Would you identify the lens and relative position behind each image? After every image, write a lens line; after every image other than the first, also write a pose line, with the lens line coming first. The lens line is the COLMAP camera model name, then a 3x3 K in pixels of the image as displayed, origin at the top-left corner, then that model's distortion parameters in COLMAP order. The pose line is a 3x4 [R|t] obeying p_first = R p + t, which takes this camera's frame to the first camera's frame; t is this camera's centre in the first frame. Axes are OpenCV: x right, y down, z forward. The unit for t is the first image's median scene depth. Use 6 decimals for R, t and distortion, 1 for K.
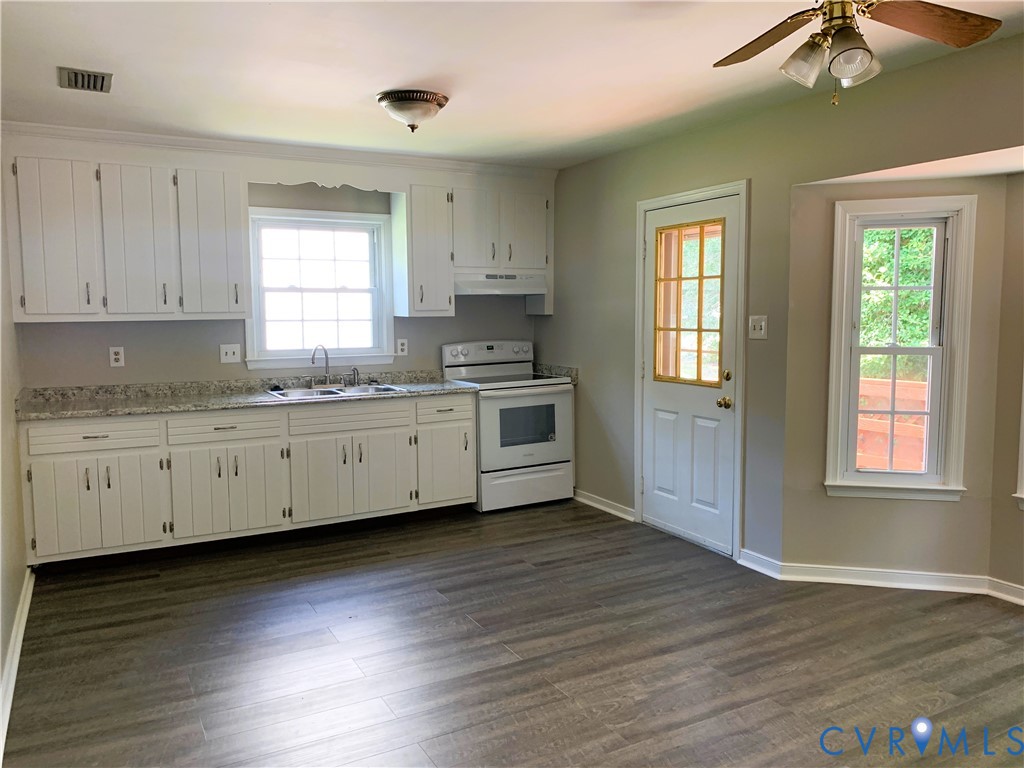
lens RADIAL K [[762.7, 0, 512.0], [0, 762.7, 384.0], [0, 0, 1]] dist [0.058012, -0.090836]
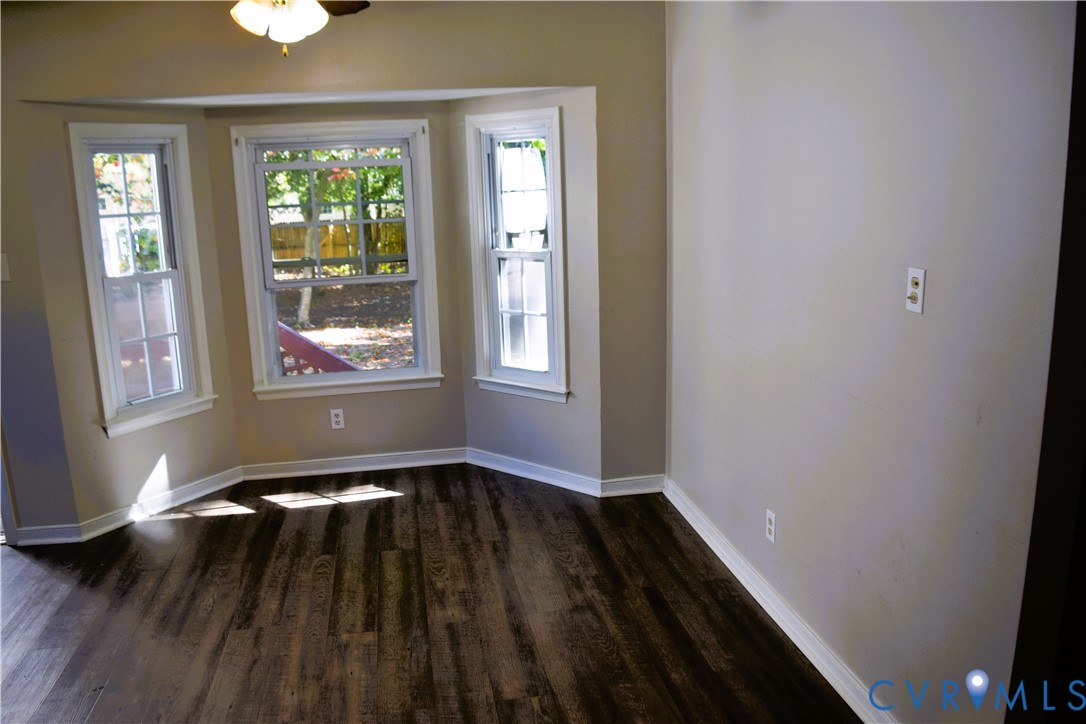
lens RADIAL K [[827.4, 0, 543.0], [0, 827.4, 362.0], [0, 0, 1]] dist [-0.130635, -0.000153]
pose [[0.314706, -0.205053, 0.926776, -0.999072], [0.122537, 0.976993, 0.174554, -0.168127], [-0.941247, 0.058632, 0.332592, 0.523706]]
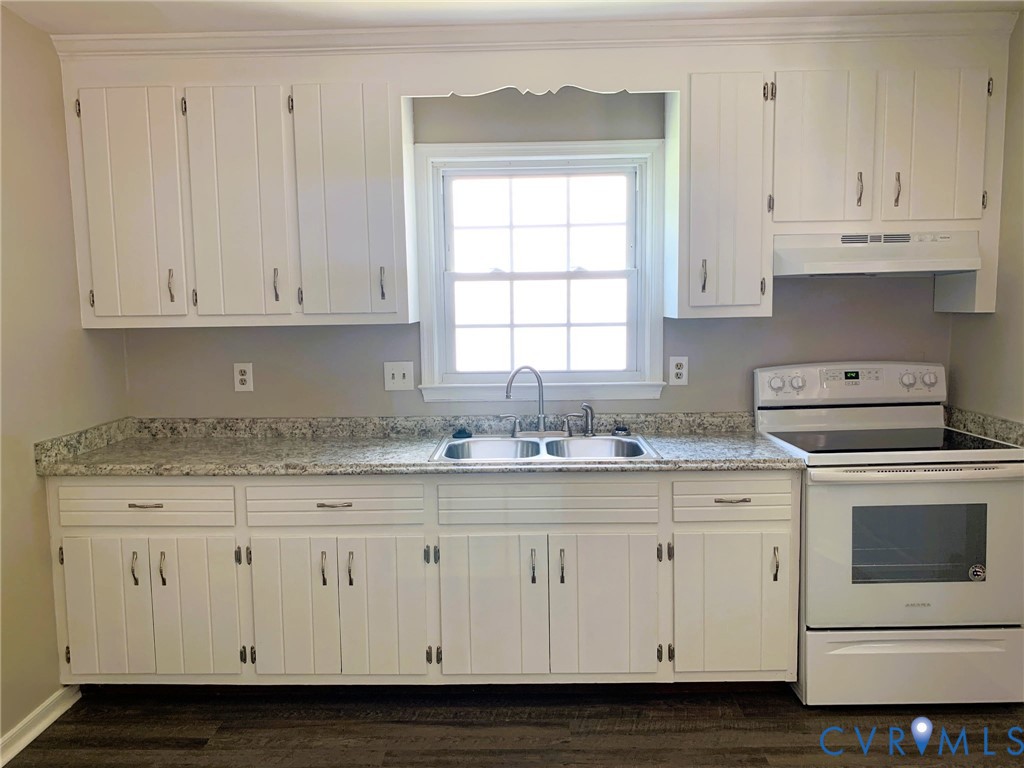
lens RADIAL K [[762.7, 0, 512.0], [0, 762.7, 384.0], [0, 0, 1]] dist [0.058012, -0.090836]
pose [[0.867132, 0.042471, -0.496265, 0.035601], [-0.040614, 0.999069, 0.014537, -0.044061], [0.496421, 0.007550, 0.868049, 0.463921]]
